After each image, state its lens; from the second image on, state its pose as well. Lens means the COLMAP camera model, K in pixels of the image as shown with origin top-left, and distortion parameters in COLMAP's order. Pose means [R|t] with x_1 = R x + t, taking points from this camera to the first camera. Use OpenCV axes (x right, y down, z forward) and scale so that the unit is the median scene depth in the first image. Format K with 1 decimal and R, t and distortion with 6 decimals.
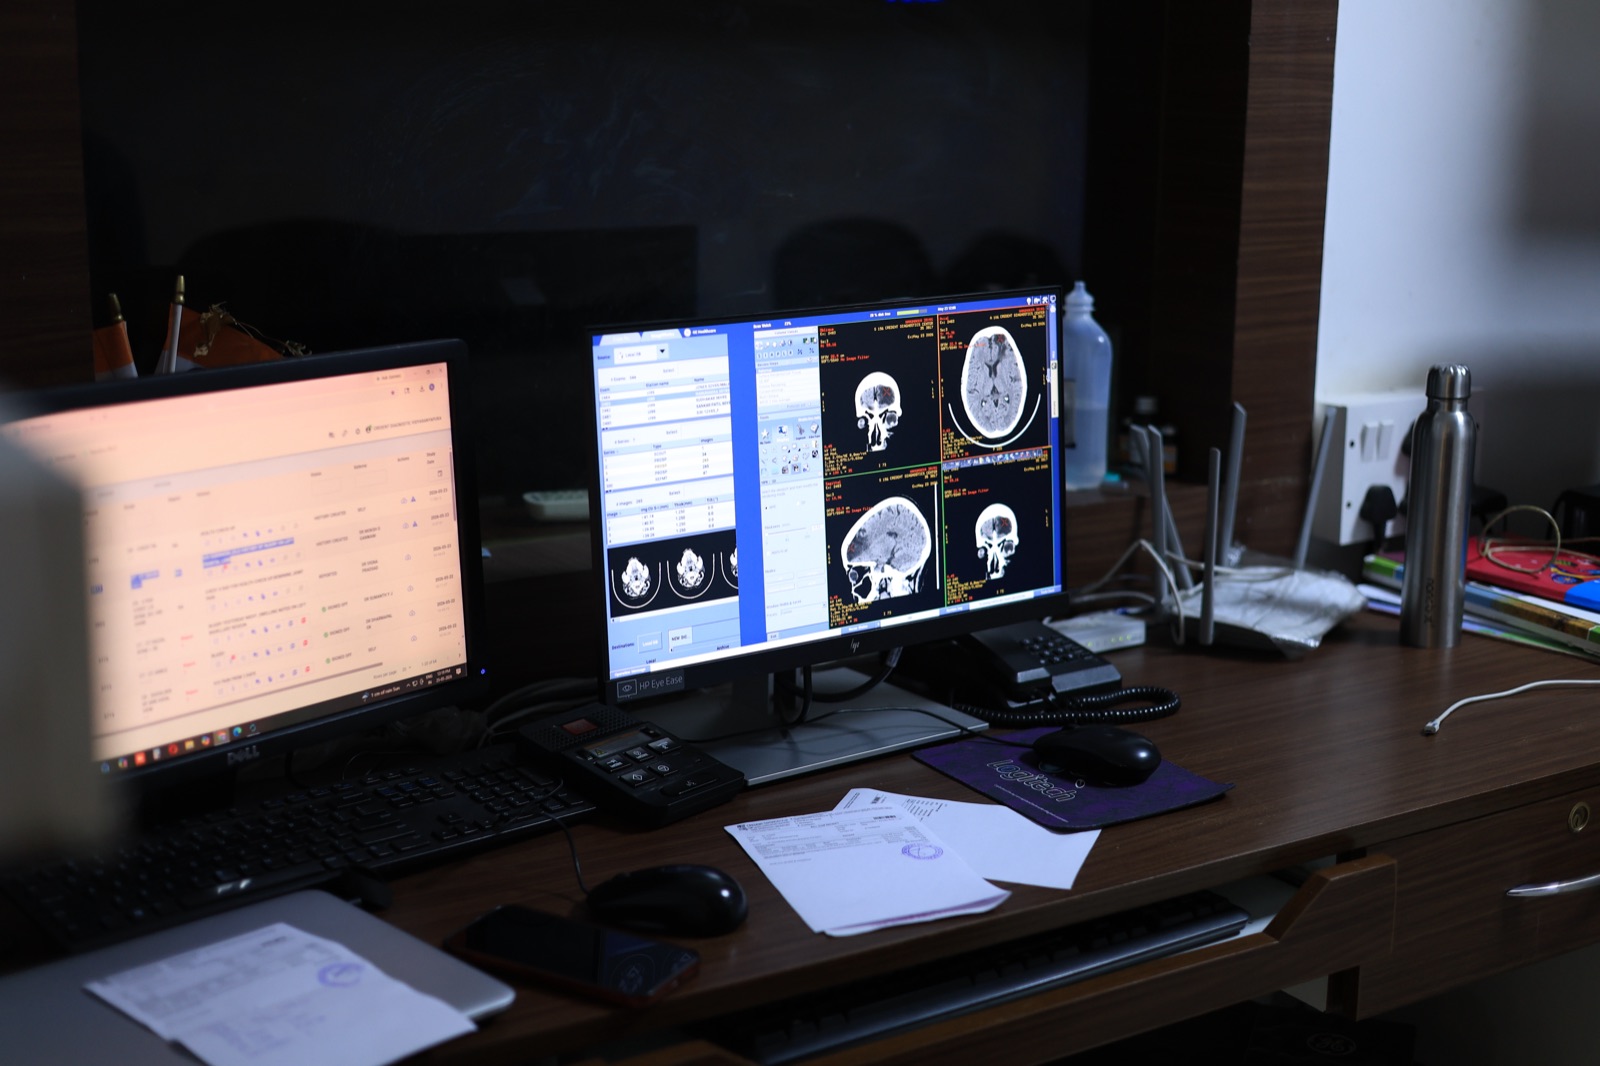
lens RADIAL K [[2186.6, 0, 799.3], [0, 2186.6, 534.1], [0, 0, 1]] dist [0.085816, 0.000000]
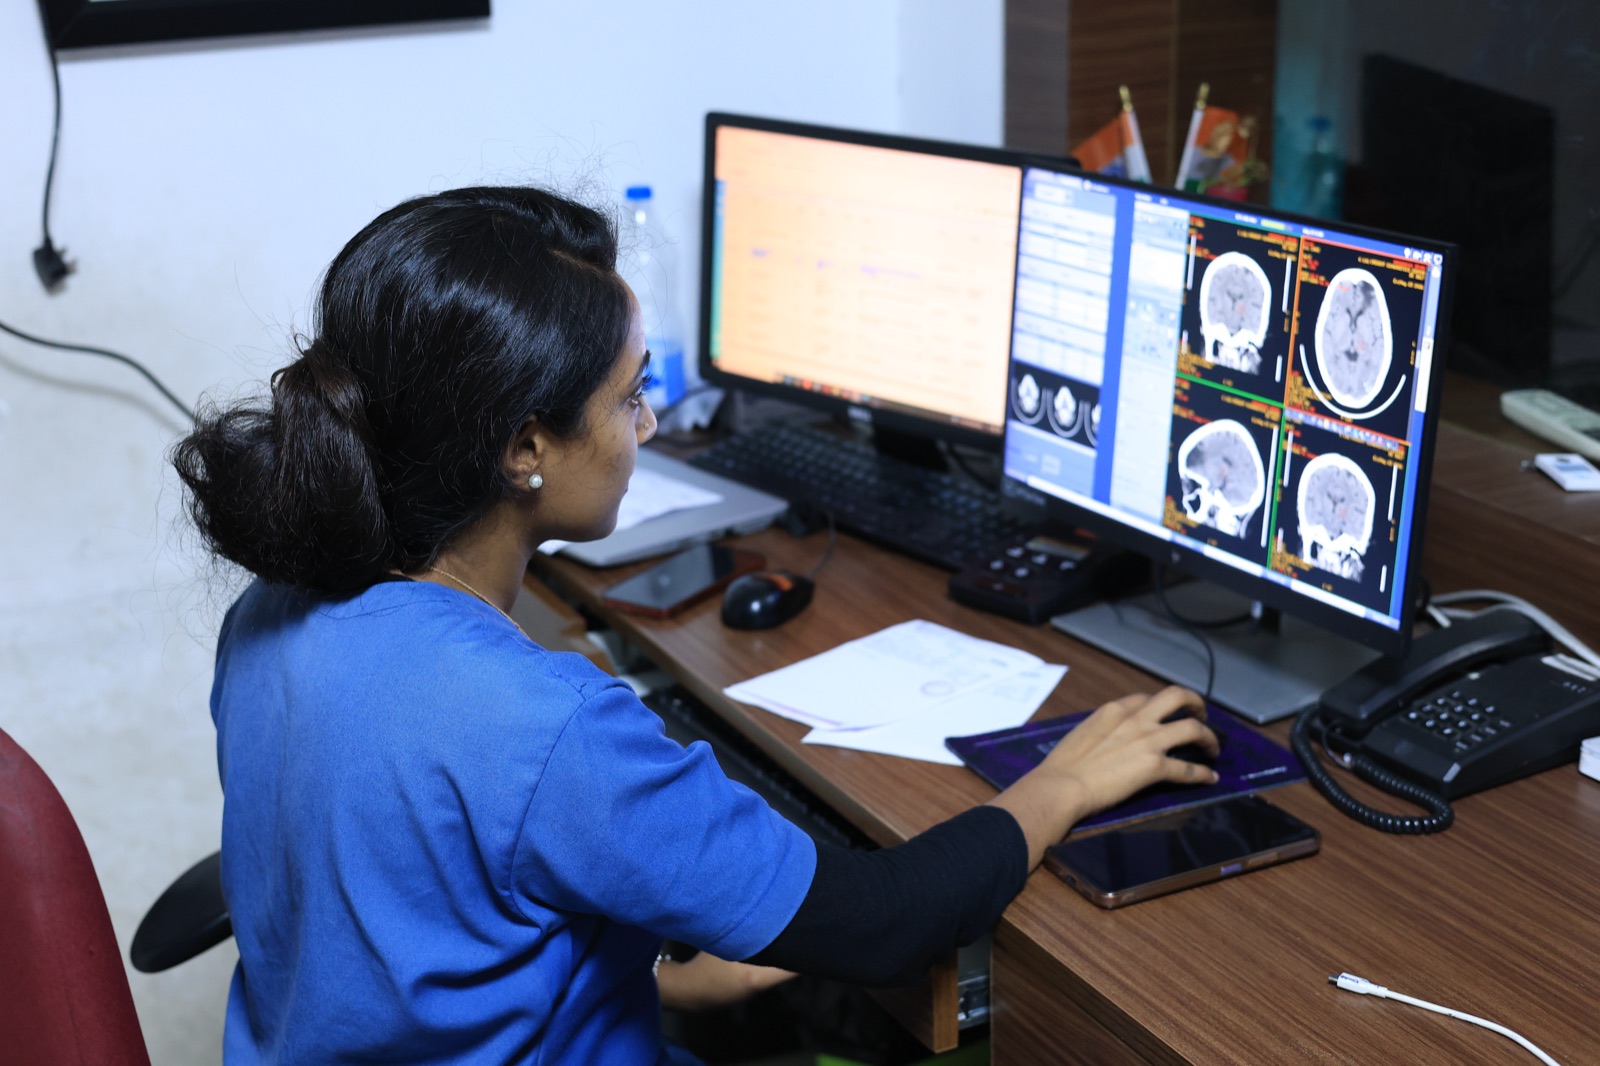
lens RADIAL K [[2186.6, 0, 800.0], [0, 2186.6, 532.9], [0, 0, 1]] dist [0.085816, 0.000000]
pose [[-0.055227, 0.316565, -0.946962, 0.926499], [-0.215603, 0.922254, 0.320879, -0.227186], [0.974918, 0.221889, 0.017319, 0.816846]]
